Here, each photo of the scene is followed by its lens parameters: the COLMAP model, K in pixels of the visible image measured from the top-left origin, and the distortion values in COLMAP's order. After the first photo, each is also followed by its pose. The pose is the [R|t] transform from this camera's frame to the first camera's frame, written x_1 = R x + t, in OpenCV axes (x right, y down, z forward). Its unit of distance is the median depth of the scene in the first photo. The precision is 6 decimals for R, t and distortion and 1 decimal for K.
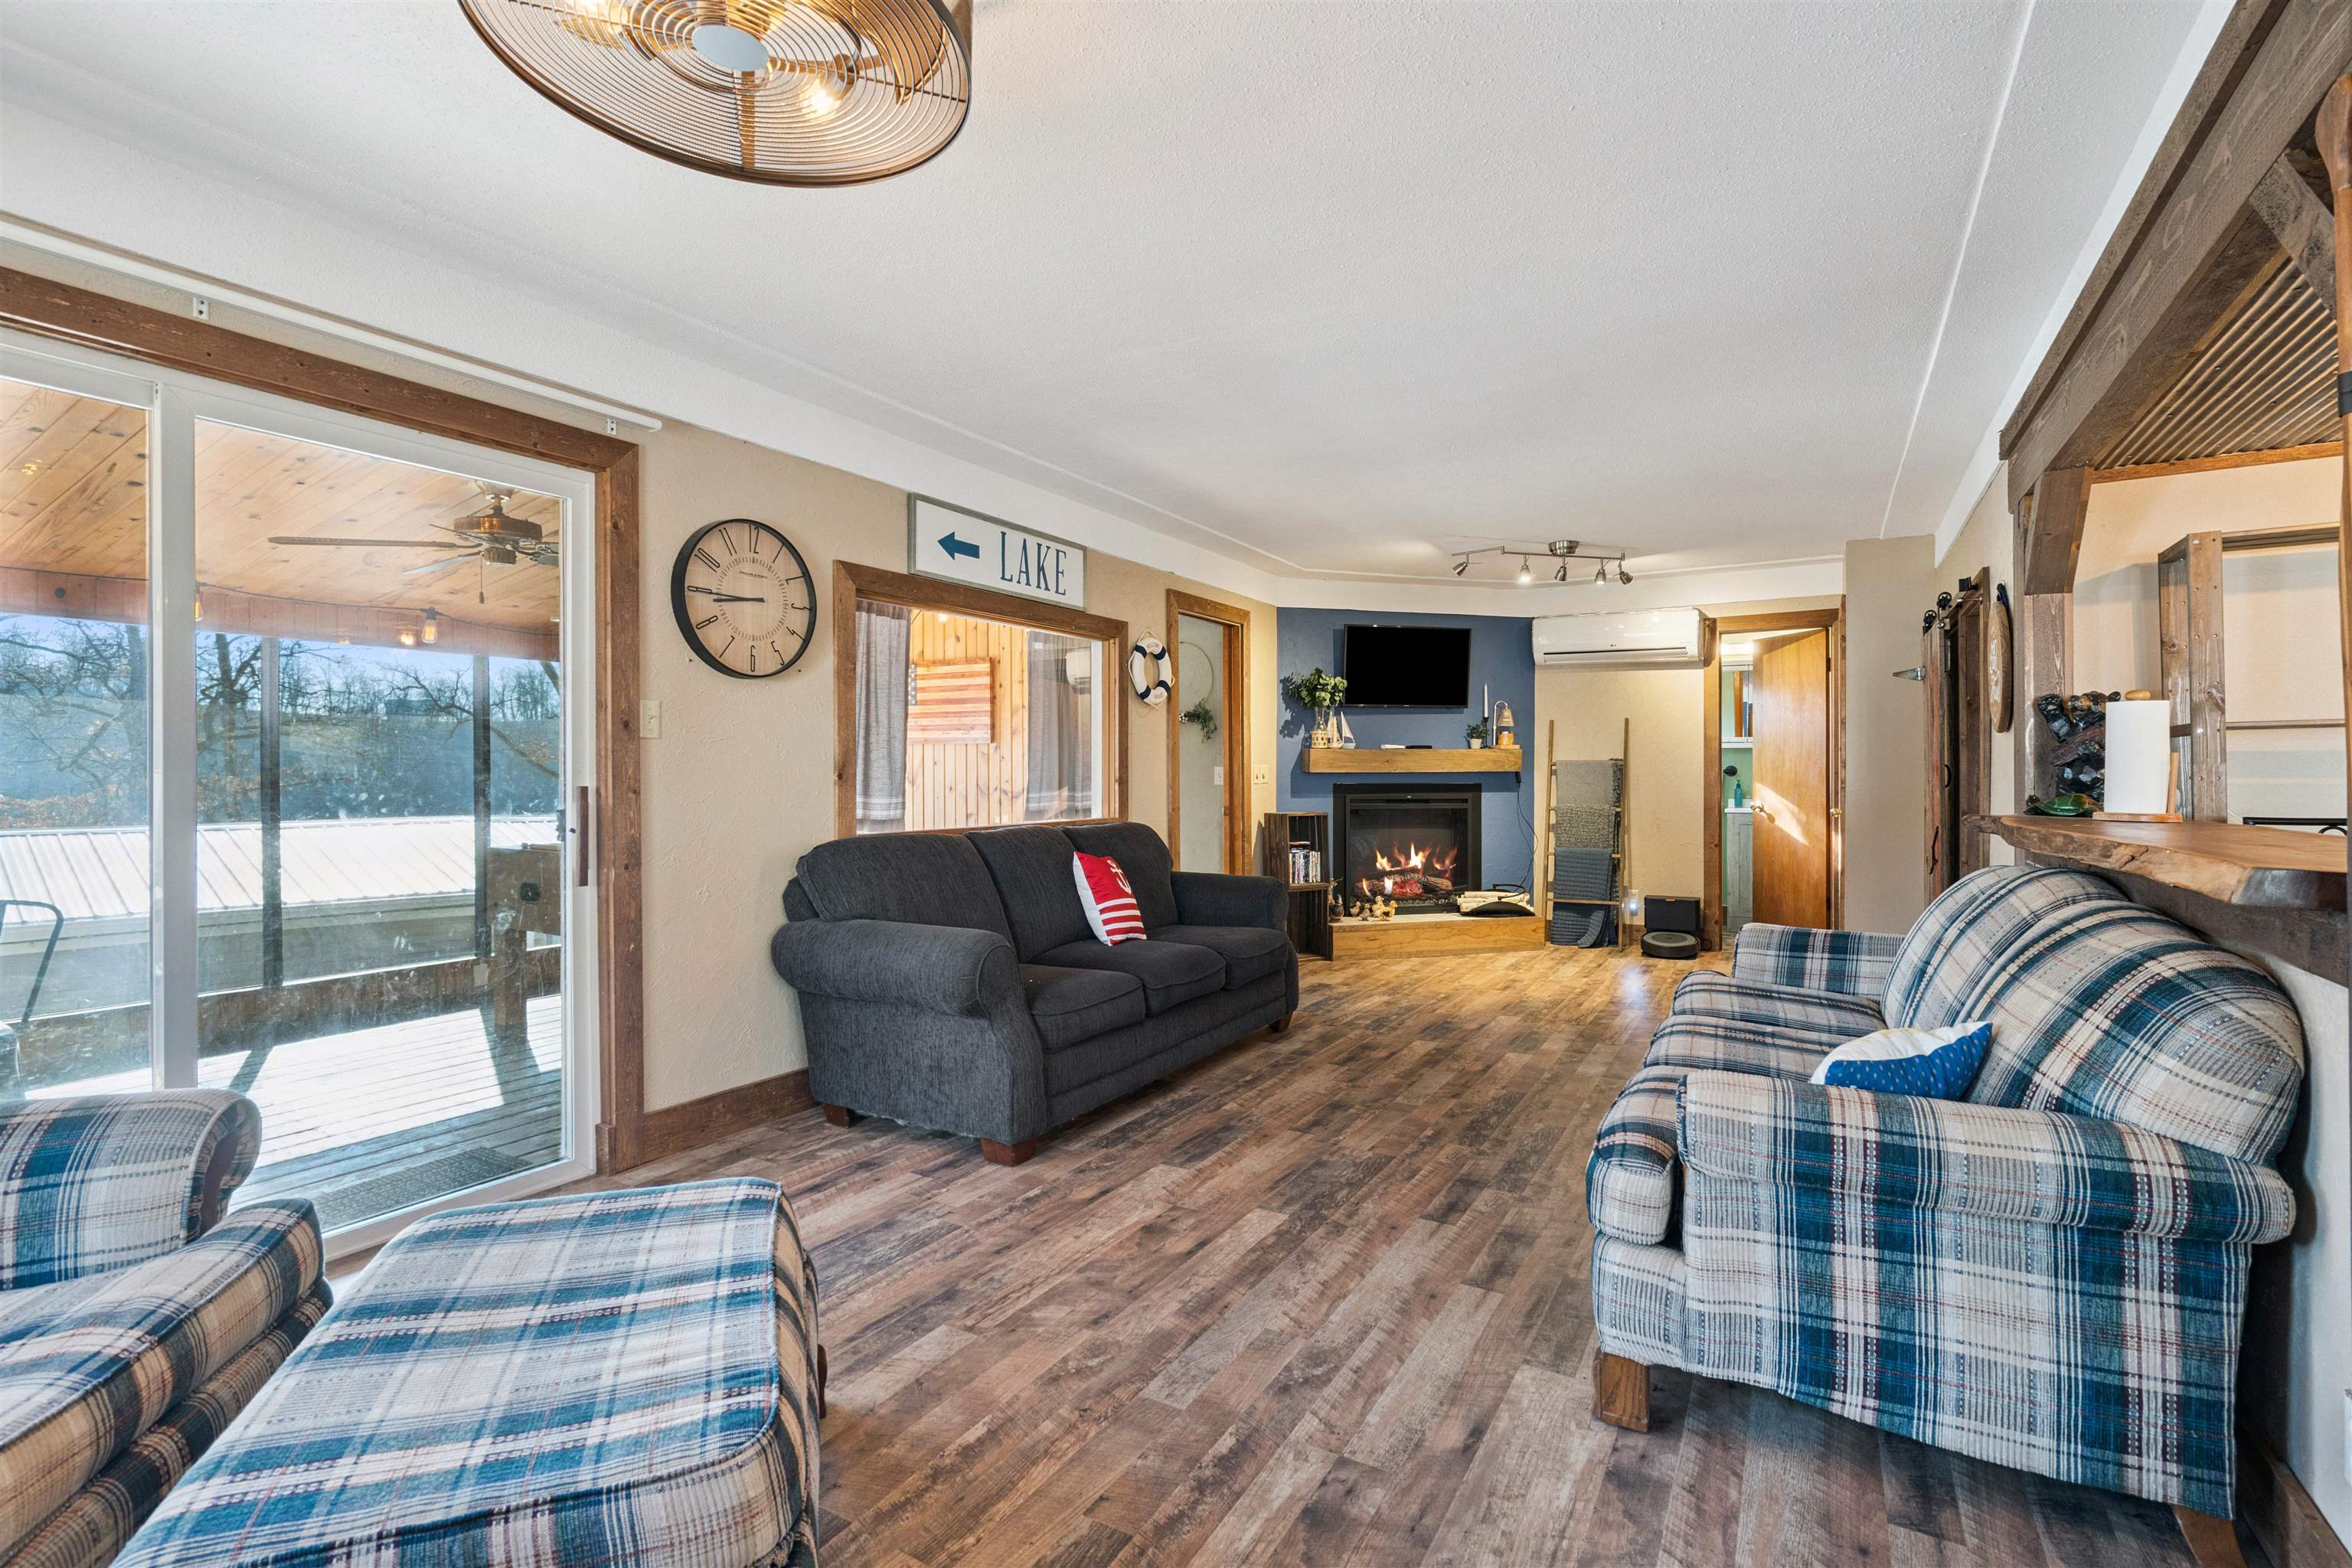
lens RADIAL K [[1056.1, 0, 1161.2], [0, 1056.1, 780.2], [0, 0, 1]] dist [-0.008272, 0.004973]
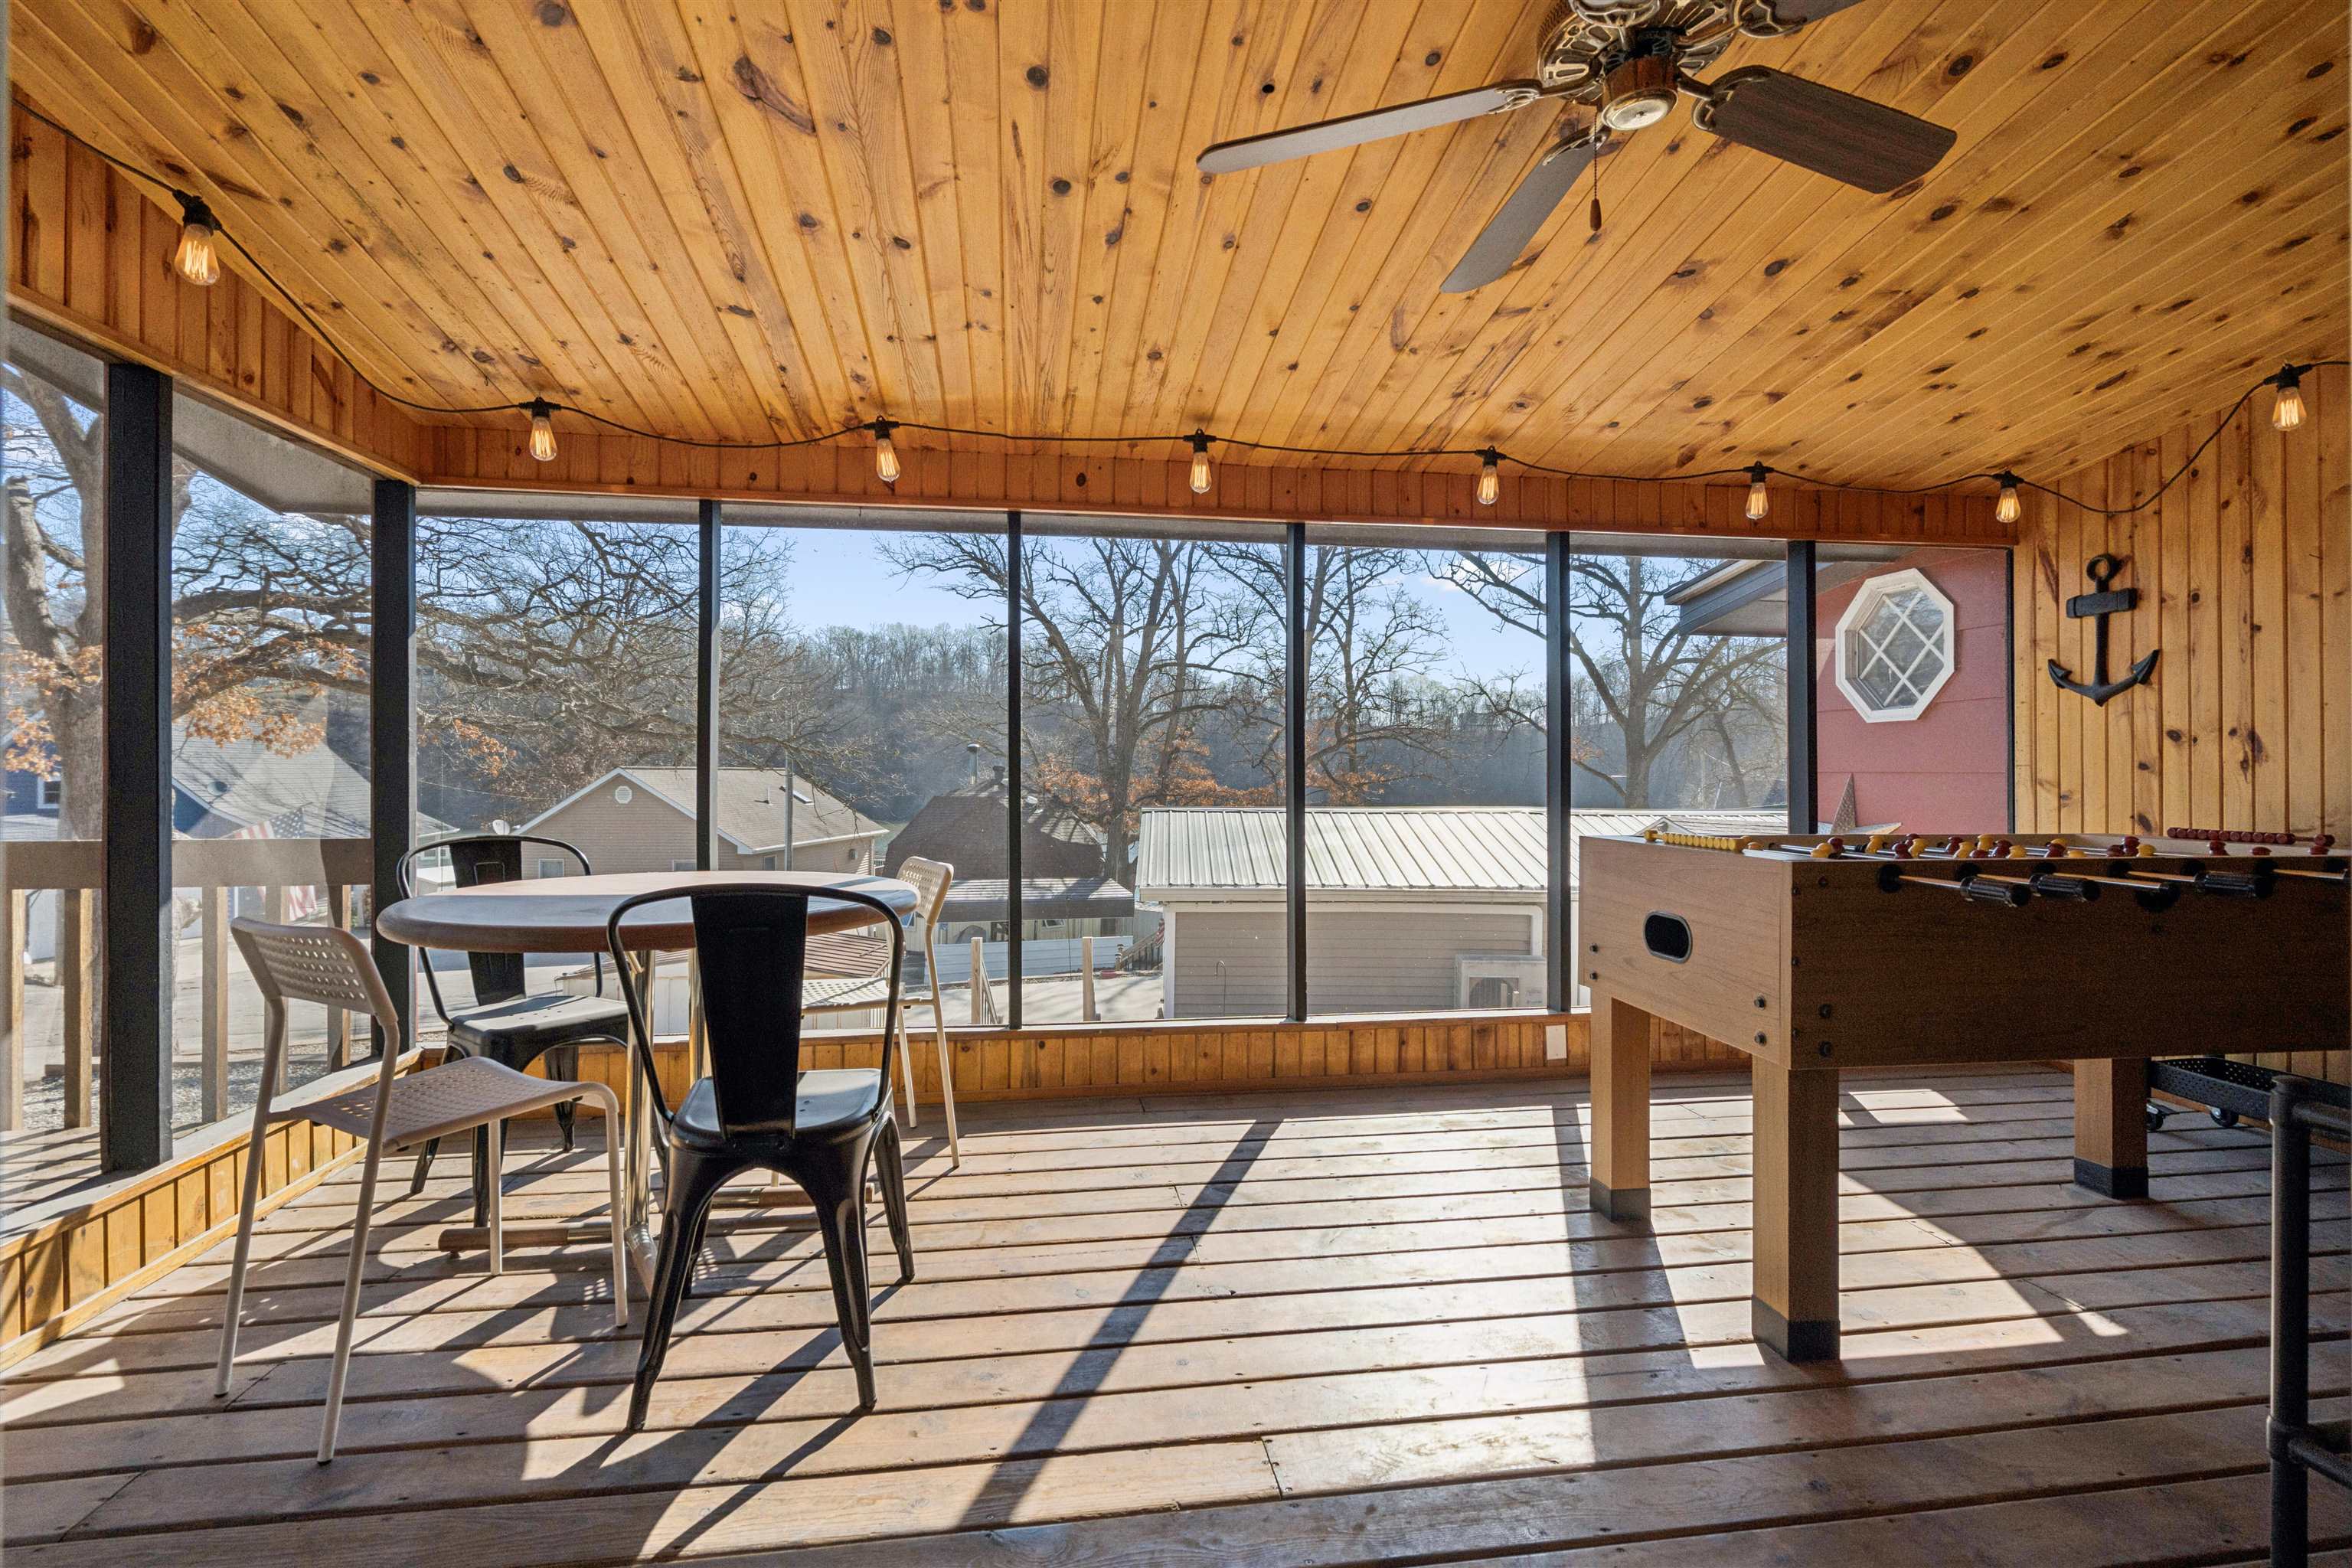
lens RADIAL K [[1056.1, 0, 1189.7], [0, 1056.1, 772.9], [0, 0, 1]] dist [-0.008272, 0.004973]
pose [[0.633906, 0.001342, -0.773409, -0.380856], [-0.008425, 0.999951, -0.005170, 0.039424], [0.773364, 0.009793, 0.633886, 0.545648]]
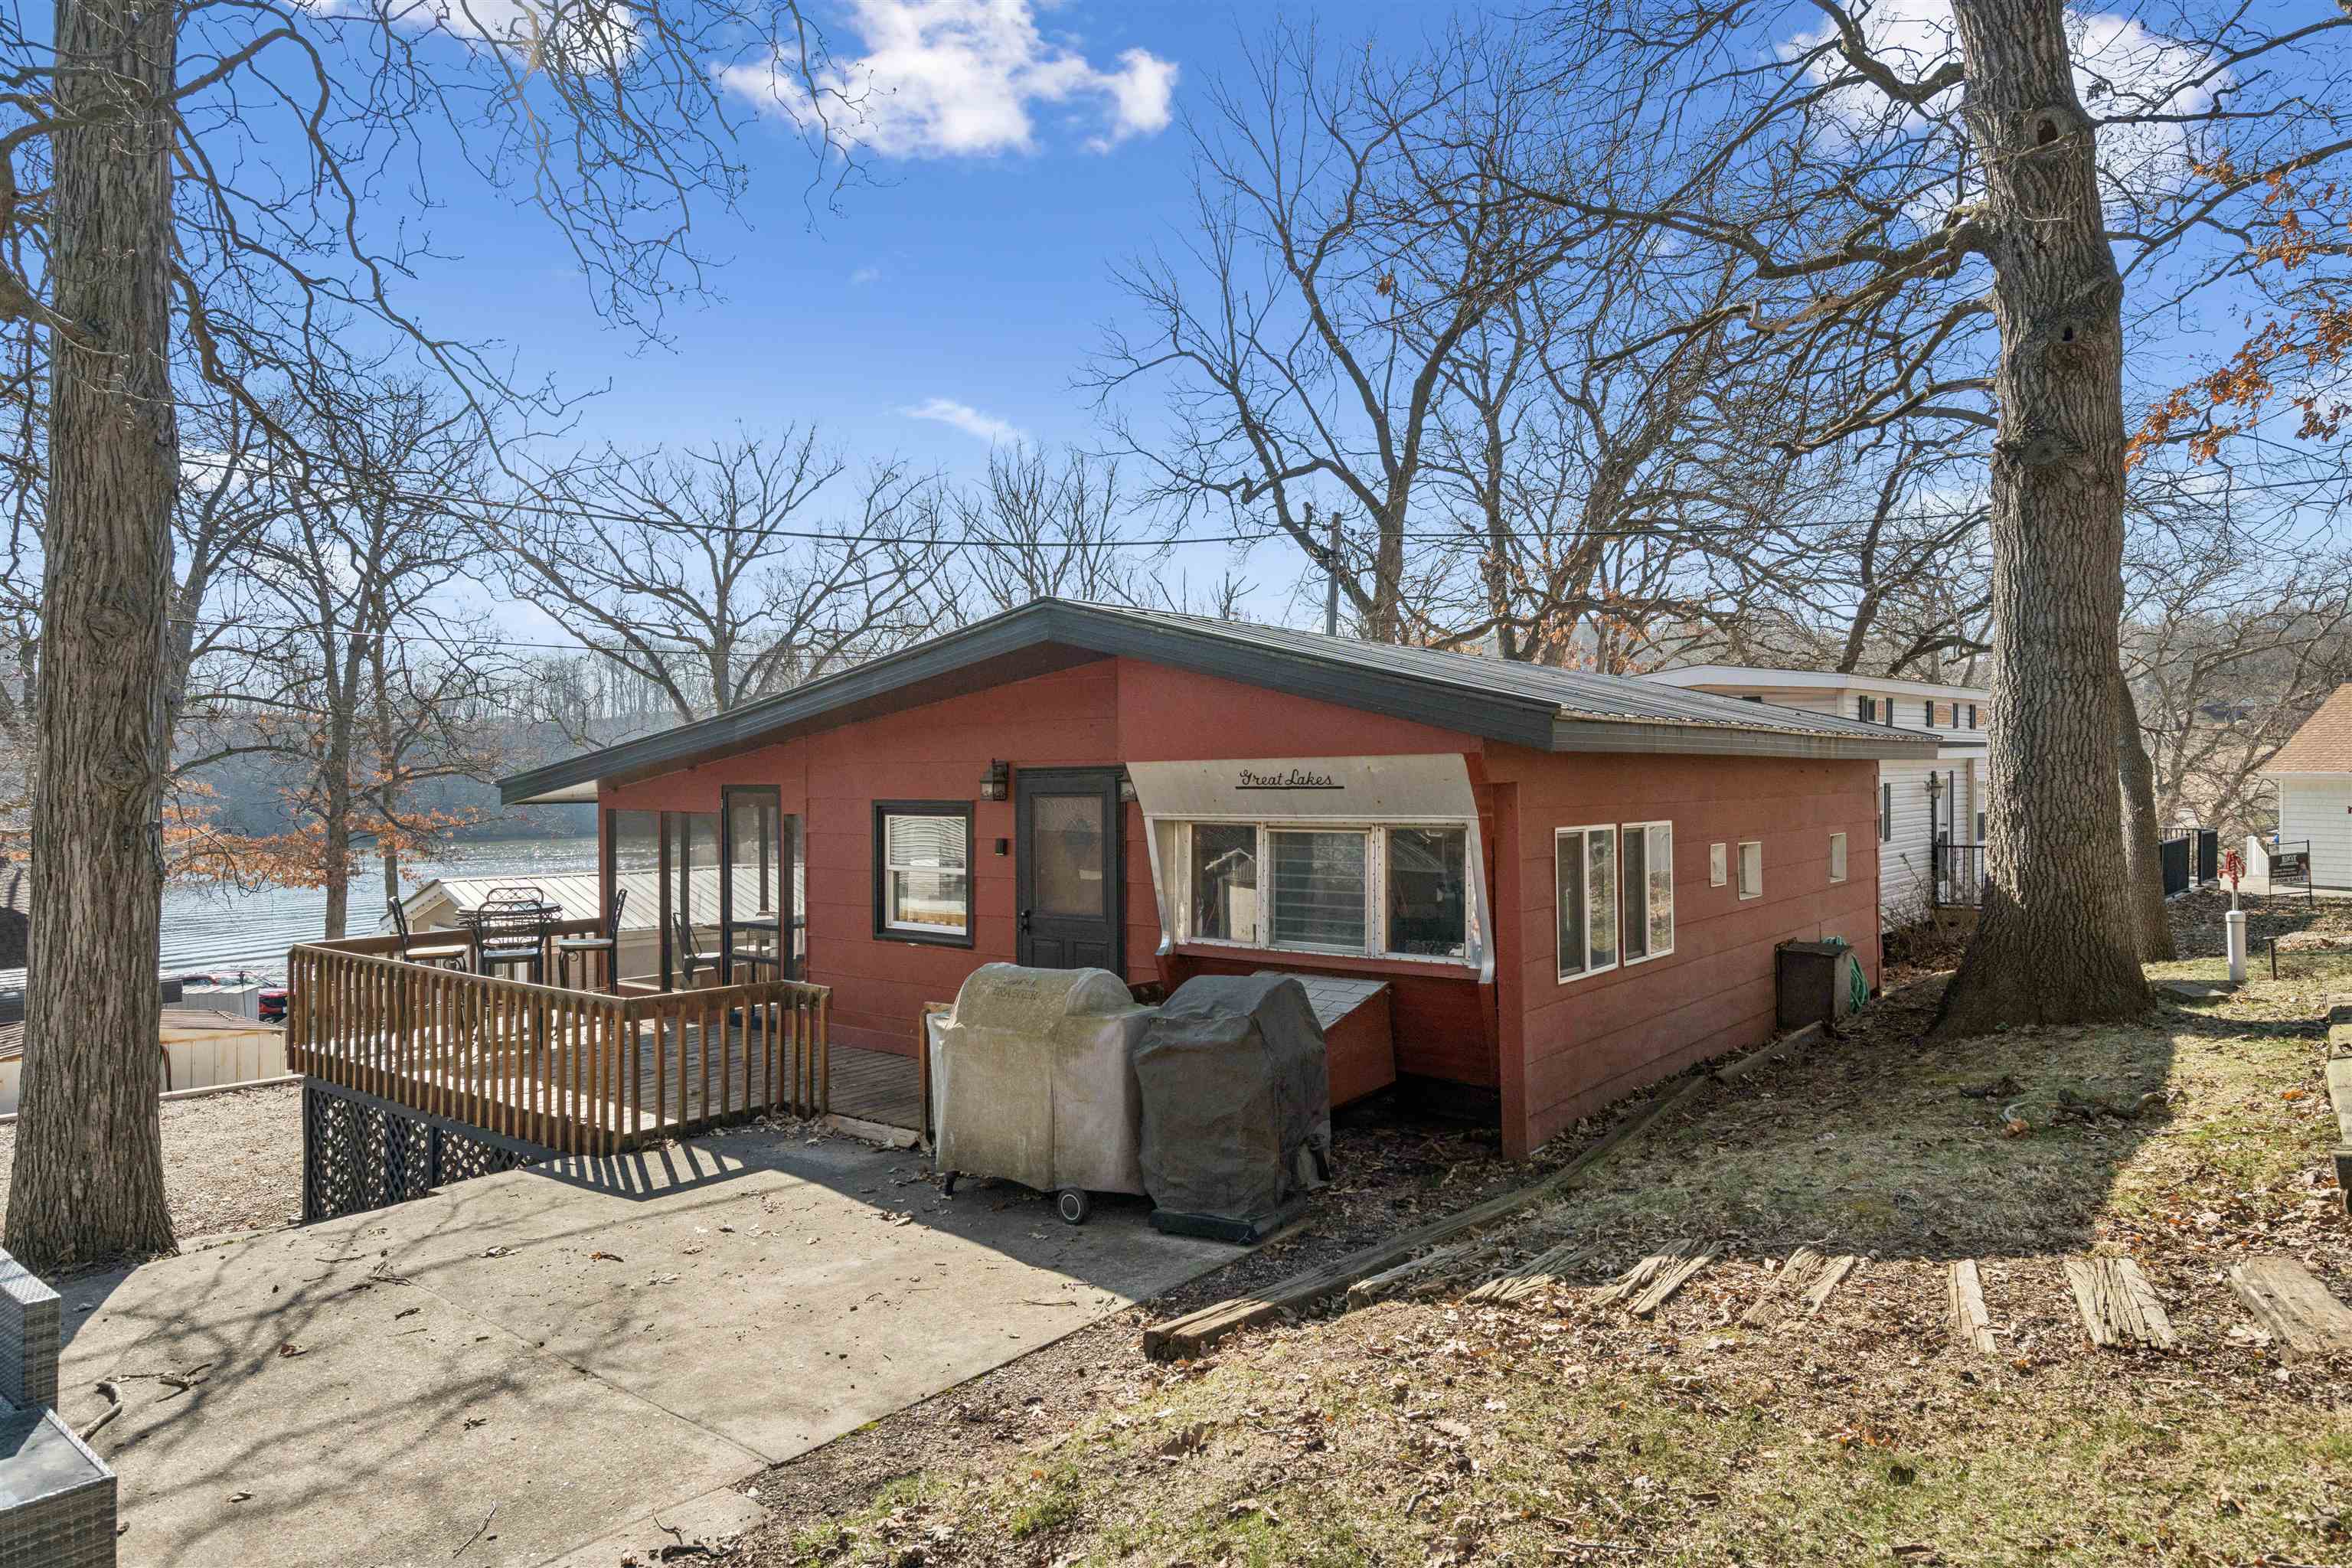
lens RADIAL K [[1409.5, 0, 1168.6], [0, 1409.5, 777.4], [0, 0, 1]] dist [0.005954, 0.001837]
pose [[0.991887, -0.005340, -0.127009, 0.343209], [0.004127, 0.999943, -0.009809, -0.181002], [0.127054, 0.009206, 0.991853, -2.284727]]
